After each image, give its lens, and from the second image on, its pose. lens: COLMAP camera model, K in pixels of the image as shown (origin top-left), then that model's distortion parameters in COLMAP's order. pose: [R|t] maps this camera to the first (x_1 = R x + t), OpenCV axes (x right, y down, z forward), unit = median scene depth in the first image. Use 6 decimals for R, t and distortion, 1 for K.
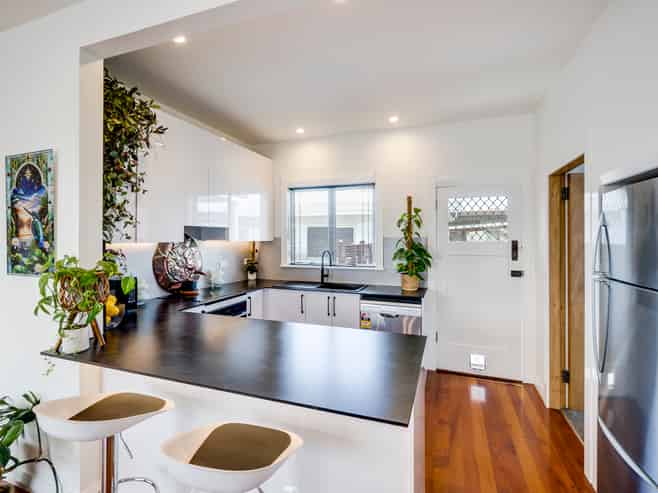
lens RADIAL K [[313.6, 0, 332.1], [0, 313.6, 236.3], [0, 0, 1]] dist [-0.003974, -0.000460]
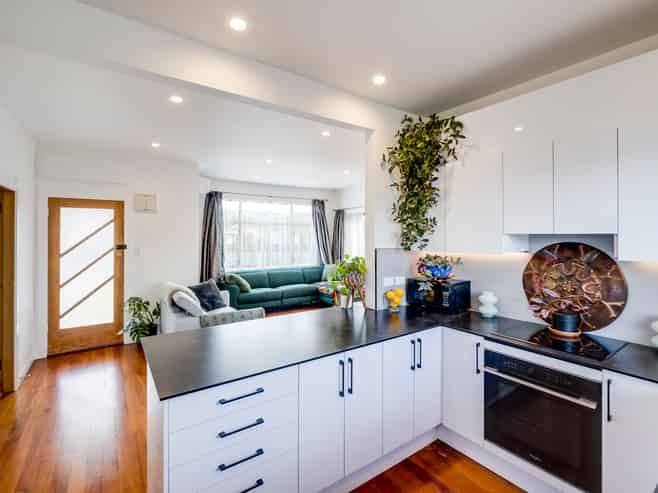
lens RADIAL K [[313.6, 0, 332.1], [0, 313.6, 236.3], [0, 0, 1]] dist [-0.003974, -0.000460]
pose [[-0.568826, 0.002856, -0.822453, 0.358822], [0.007245, 0.999973, -0.001538, -0.026338], [0.822426, -0.006834, -0.568831, 0.921497]]
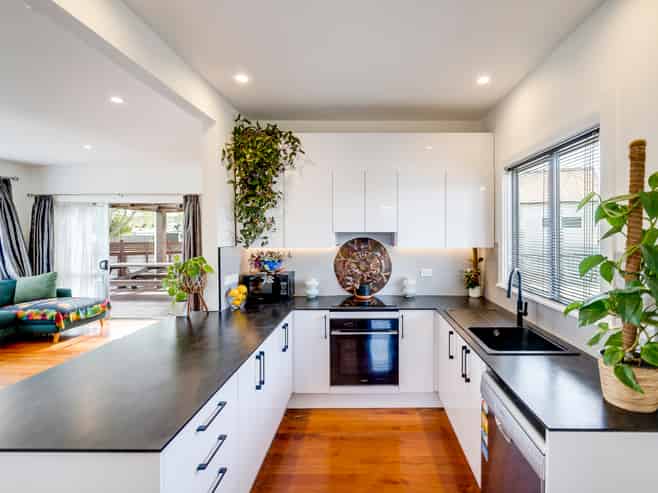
lens RADIAL K [[323.0, 0, 364.4], [0, 323.0, 238.1], [0, 0, 1]] dist [0.003412, -0.000047]
pose [[0.335558, 0.017284, -0.941861, 0.507318], [0.008401, 0.999737, 0.021339, -0.031822], [0.941982, -0.015073, 0.335324, 0.616170]]
